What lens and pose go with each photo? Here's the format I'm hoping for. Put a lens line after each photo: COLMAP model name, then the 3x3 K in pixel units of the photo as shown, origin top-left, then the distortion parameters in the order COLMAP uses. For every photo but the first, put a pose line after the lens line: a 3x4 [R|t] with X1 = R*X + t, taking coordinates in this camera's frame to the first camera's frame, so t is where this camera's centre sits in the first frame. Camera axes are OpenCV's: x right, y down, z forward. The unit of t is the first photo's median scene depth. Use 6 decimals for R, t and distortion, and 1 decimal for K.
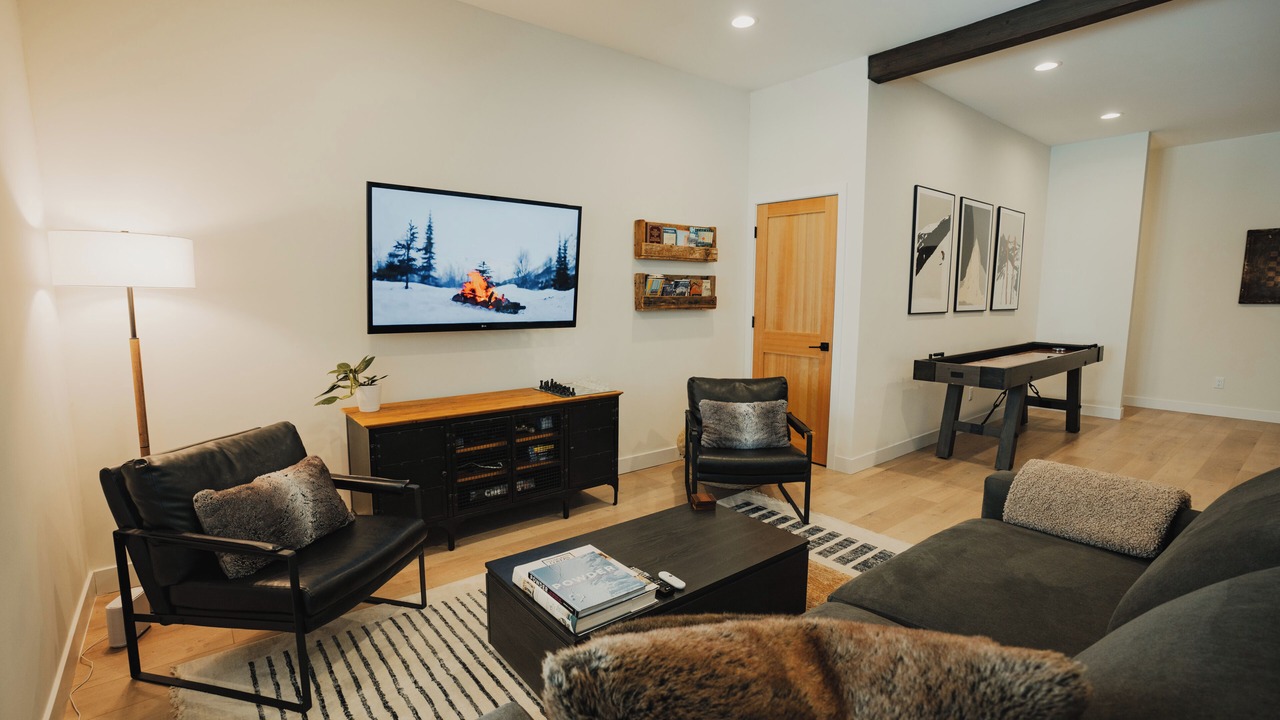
lens RADIAL K [[594.1, 0, 640.0], [0, 594.1, 360.0], [0, 0, 1]] dist [-0.059163, 0.034554]
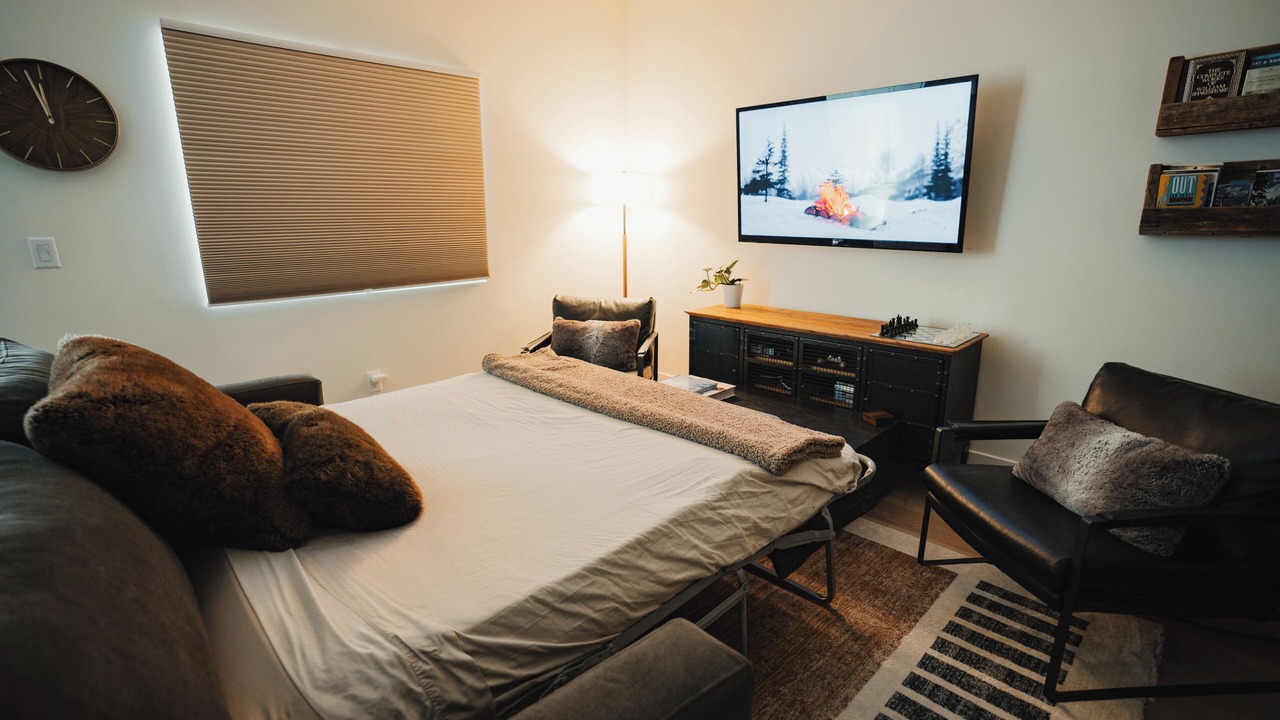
lens RADIAL K [[594.1, 0, 640.0], [0, 594.1, 360.0], [0, 0, 1]] dist [-0.059163, 0.034554]
pose [[0.085357, 0.226940, -0.970161, 0.617099], [-0.112862, 0.969650, 0.216891, -0.041965], [0.989938, 0.090981, 0.108379, 0.590038]]
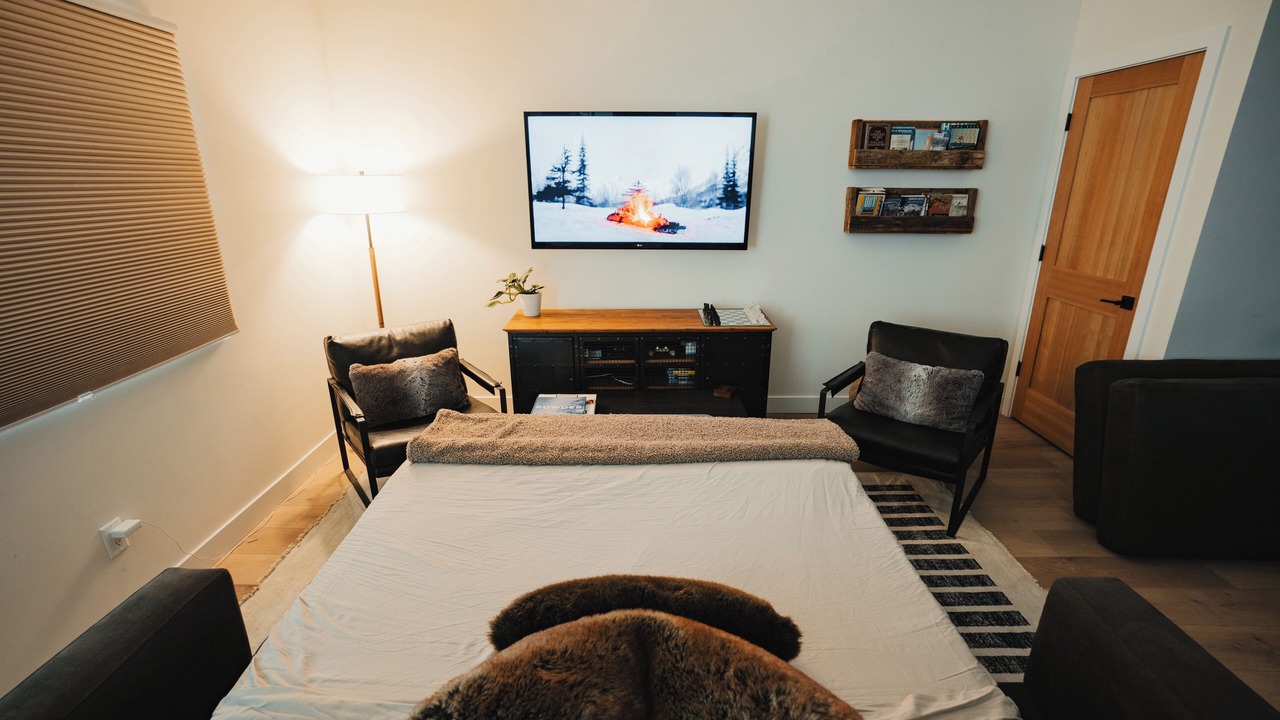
lens RADIAL K [[594.1, 0, 640.0], [0, 594.1, 360.0], [0, 0, 1]] dist [-0.059163, 0.034554]
pose [[0.772356, 0.185020, -0.607646, 0.378247], [-0.065965, 0.974828, 0.212976, -0.079043], [0.631756, -0.124410, 0.765119, 0.185198]]
